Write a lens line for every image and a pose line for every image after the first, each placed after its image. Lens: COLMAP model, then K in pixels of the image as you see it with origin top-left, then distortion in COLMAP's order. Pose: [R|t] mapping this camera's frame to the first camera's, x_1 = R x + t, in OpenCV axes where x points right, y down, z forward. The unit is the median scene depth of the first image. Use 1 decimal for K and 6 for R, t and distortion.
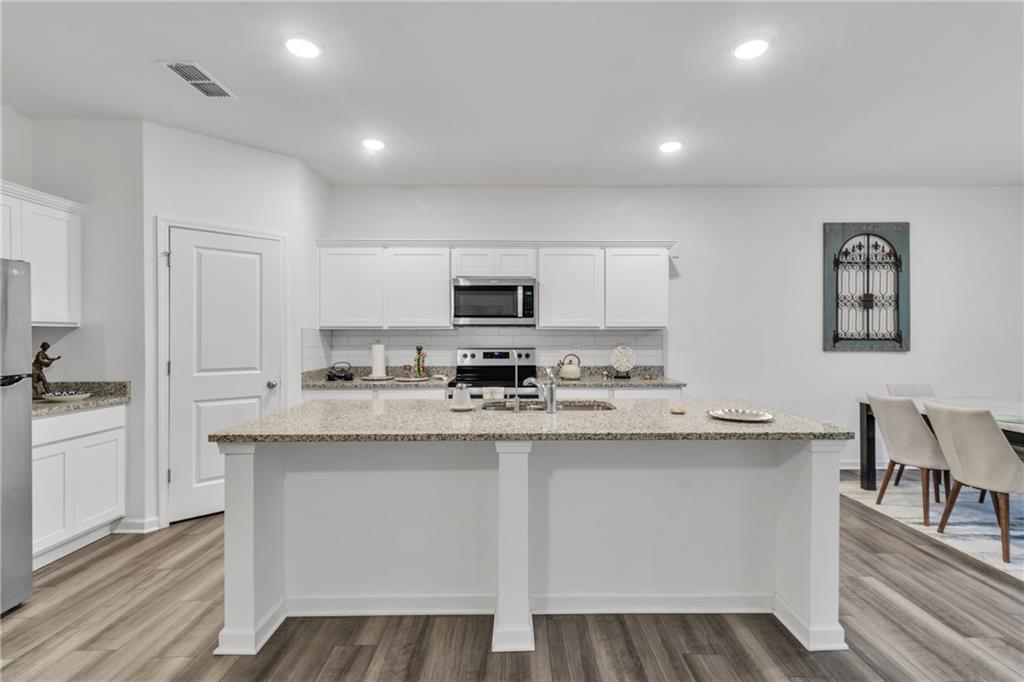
lens RADIAL K [[480.2, 0, 521.1], [0, 480.2, 335.6], [0, 0, 1]] dist [0.003718, -0.000528]
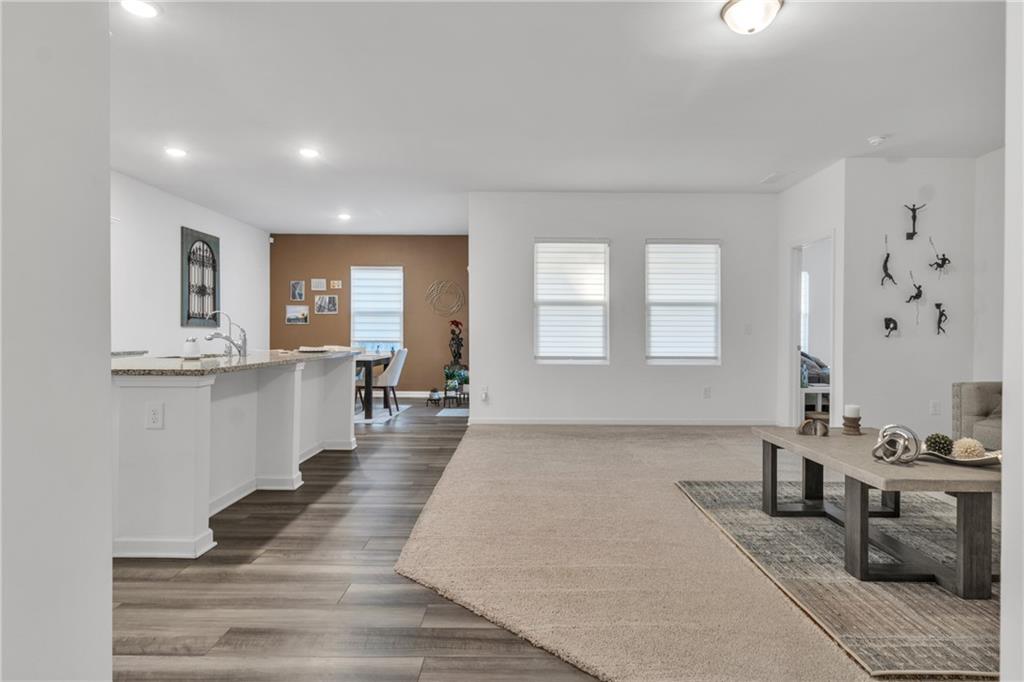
lens RADIAL K [[545.3, 0, 519.3], [0, 545.3, 336.6], [0, 0, 1]] dist [0.001580, 0.000522]
pose [[0.010784, -0.005756, 0.999925, -0.820744], [-0.007806, 0.999952, 0.005840, 0.044368], [-0.999911, -0.007868, 0.010739, 0.083910]]
